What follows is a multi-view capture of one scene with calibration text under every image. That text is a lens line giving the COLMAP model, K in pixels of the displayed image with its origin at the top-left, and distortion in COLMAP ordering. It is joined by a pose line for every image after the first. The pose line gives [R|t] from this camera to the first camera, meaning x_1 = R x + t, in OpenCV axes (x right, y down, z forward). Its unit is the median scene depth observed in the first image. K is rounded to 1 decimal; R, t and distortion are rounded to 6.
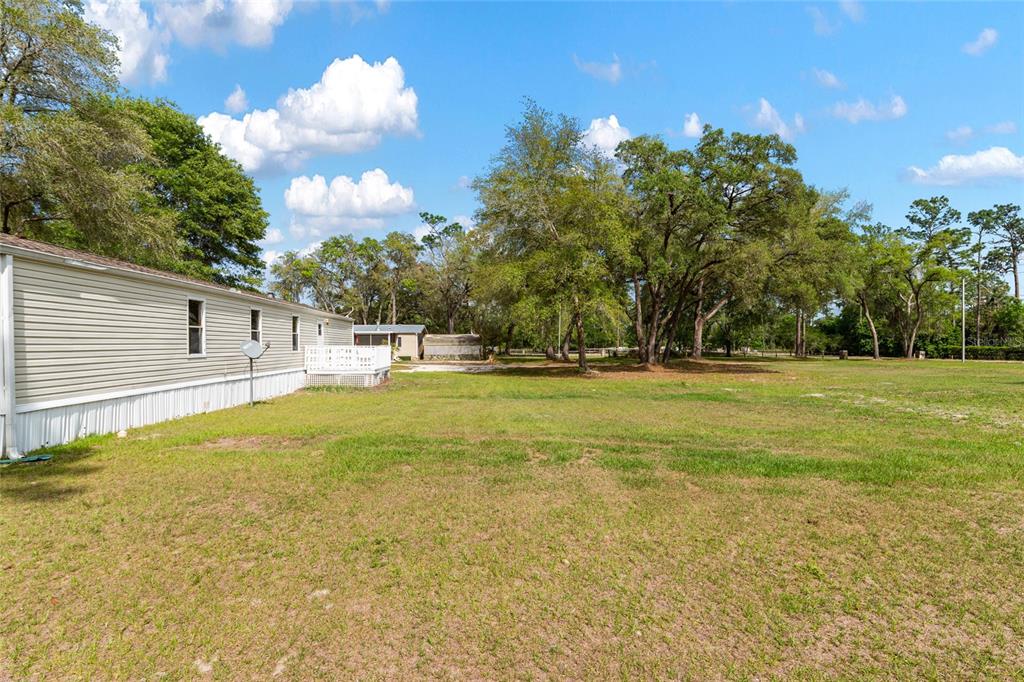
lens RADIAL K [[533.1, 0, 516.6], [0, 533.1, 340.0], [0, 0, 1]] dist [0.001300, 0.002960]
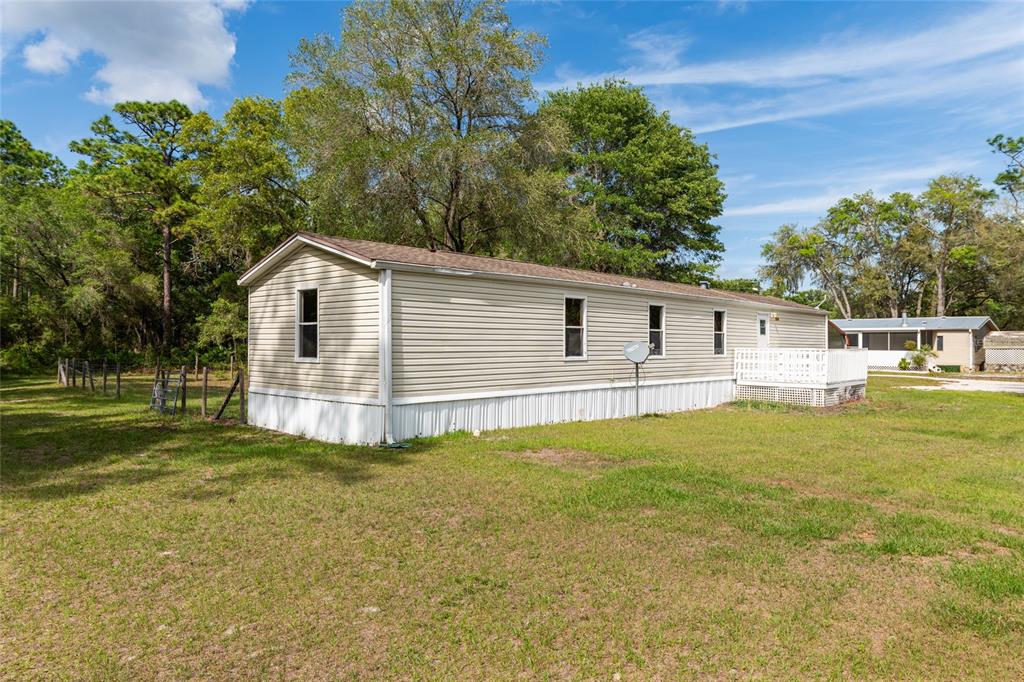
lens RADIAL K [[699.5, 0, 509.3], [0, 699.5, 348.9], [0, 0, 1]] dist [-0.007552, 0.005128]
pose [[0.674674, 0.011716, -0.738023, 0.116213], [-0.001541, 0.999894, 0.014465, -0.002349], [0.738114, -0.008622, 0.674621, 0.054281]]
